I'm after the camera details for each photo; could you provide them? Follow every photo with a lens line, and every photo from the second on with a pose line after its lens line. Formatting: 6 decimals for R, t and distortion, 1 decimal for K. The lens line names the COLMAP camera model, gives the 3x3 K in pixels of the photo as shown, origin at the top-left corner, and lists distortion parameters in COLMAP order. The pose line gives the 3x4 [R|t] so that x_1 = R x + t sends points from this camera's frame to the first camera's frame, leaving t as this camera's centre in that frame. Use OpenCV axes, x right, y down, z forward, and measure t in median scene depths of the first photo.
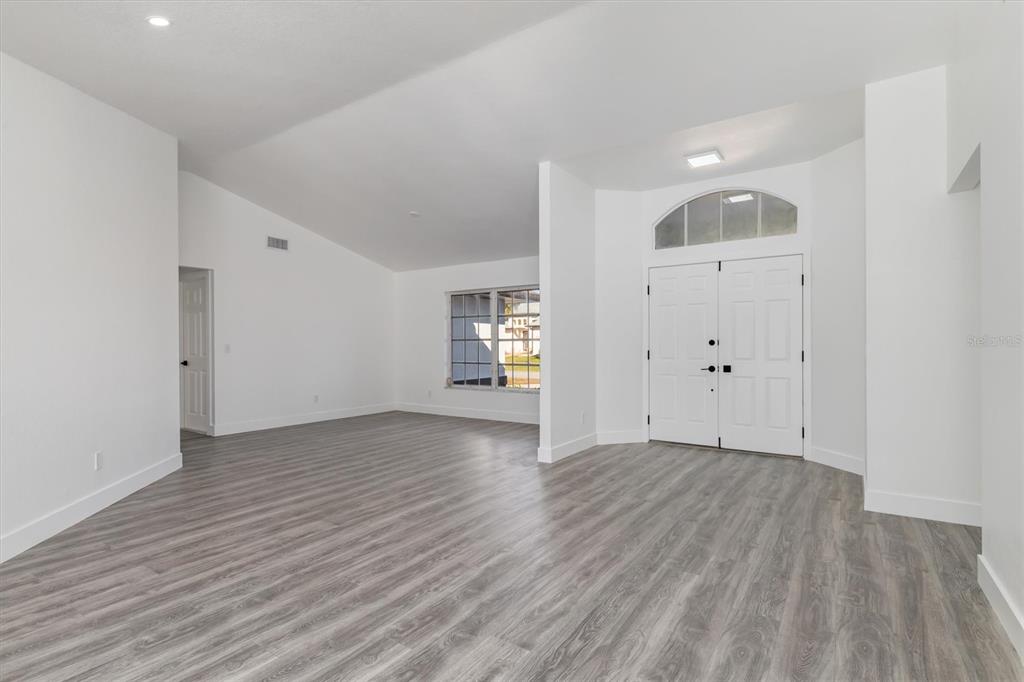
lens RADIAL K [[503.1, 0, 514.2], [0, 503.1, 346.9], [0, 0, 1]] dist [0.026956, -0.004910]
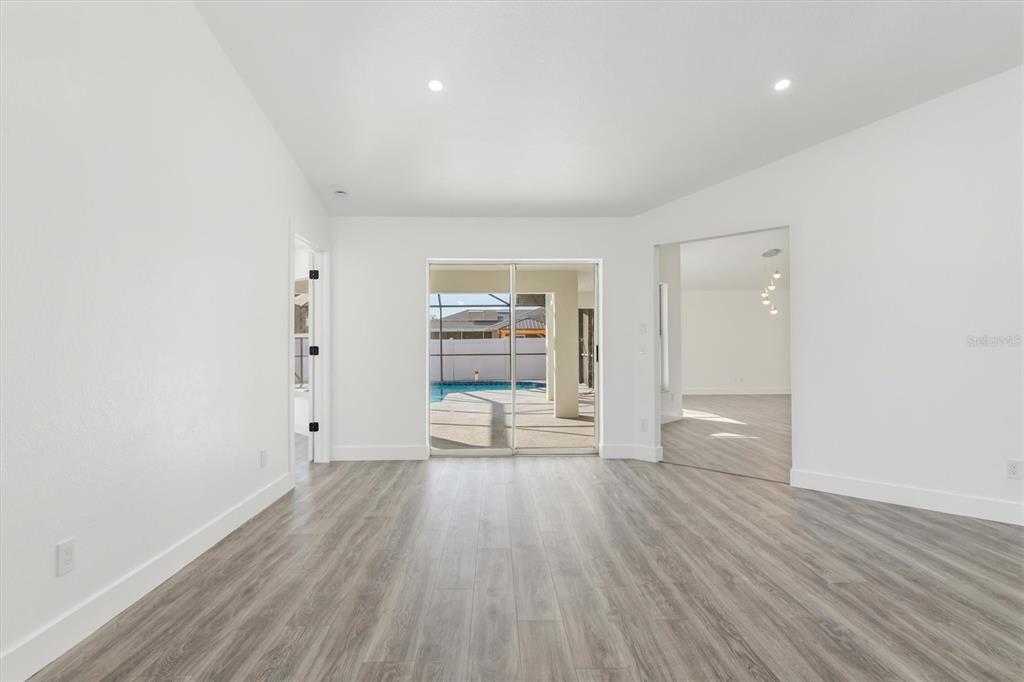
lens RADIAL K [[503.1, 0, 513.7], [0, 503.1, 340.6], [0, 0, 1]] dist [0.026956, -0.004910]
pose [[-0.812791, 0.001352, -0.582554, 0.591041], [0.004315, 0.999984, -0.003700, -0.007724], [0.582540, -0.005521, -0.812783, 1.657488]]
